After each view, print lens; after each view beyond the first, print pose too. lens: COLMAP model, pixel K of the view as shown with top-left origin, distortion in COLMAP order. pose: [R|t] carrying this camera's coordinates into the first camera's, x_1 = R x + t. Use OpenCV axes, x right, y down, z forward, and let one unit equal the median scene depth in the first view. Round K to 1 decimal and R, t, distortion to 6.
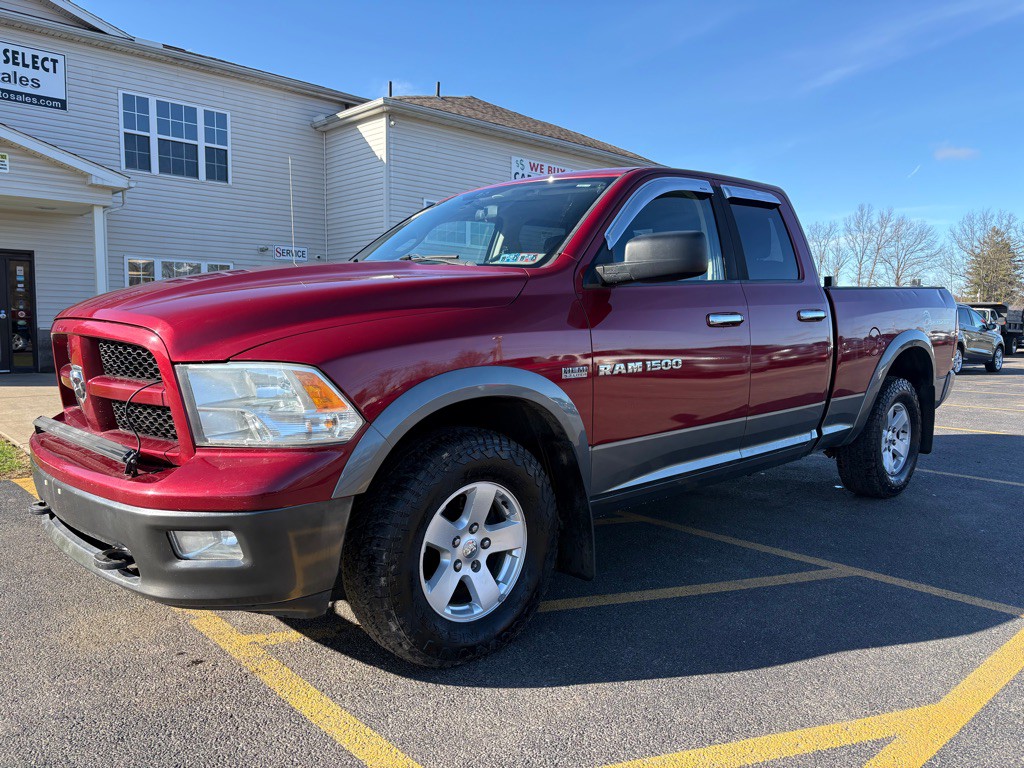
lens RADIAL K [[781.6, 0, 516.9], [0, 781.6, 384.1], [0, 0, 1]] dist [0.007922, -0.012053]
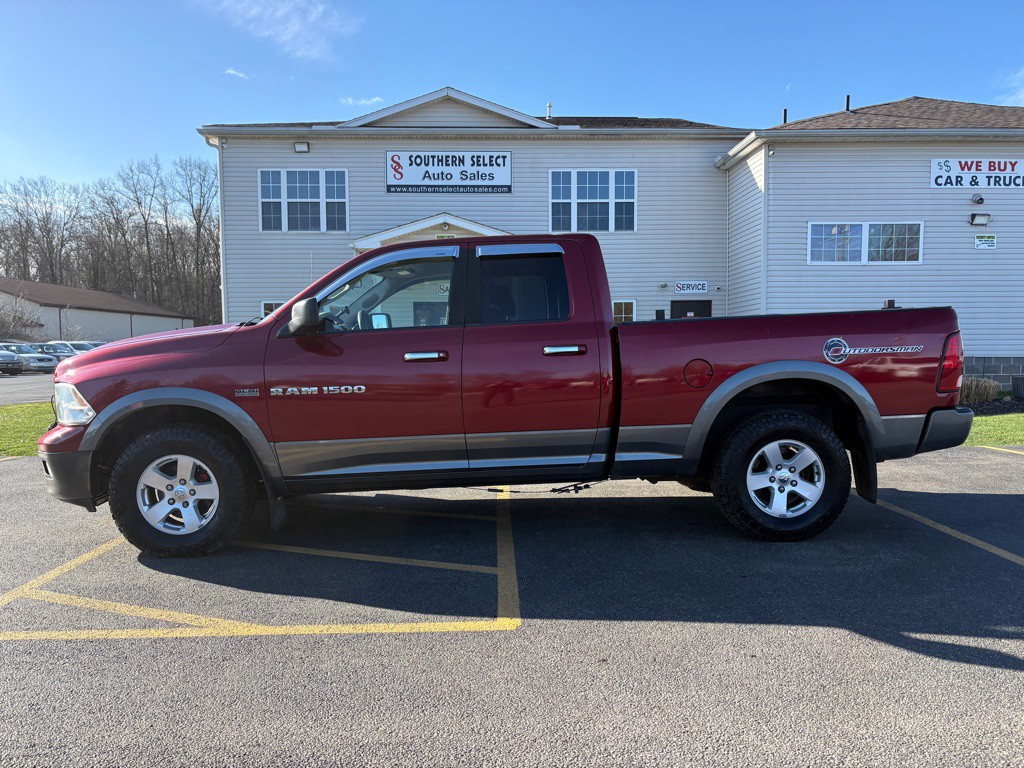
lens RADIAL K [[767.8, 0, 511.3], [0, 767.8, 386.6], [0, 0, 1]] dist [0.074698, -0.101213]
pose [[0.747039, 0.017396, -0.664552, 0.303661], [-0.035080, 0.999296, -0.013275, -0.005062], [0.663854, 0.033229, 0.747124, 0.037627]]
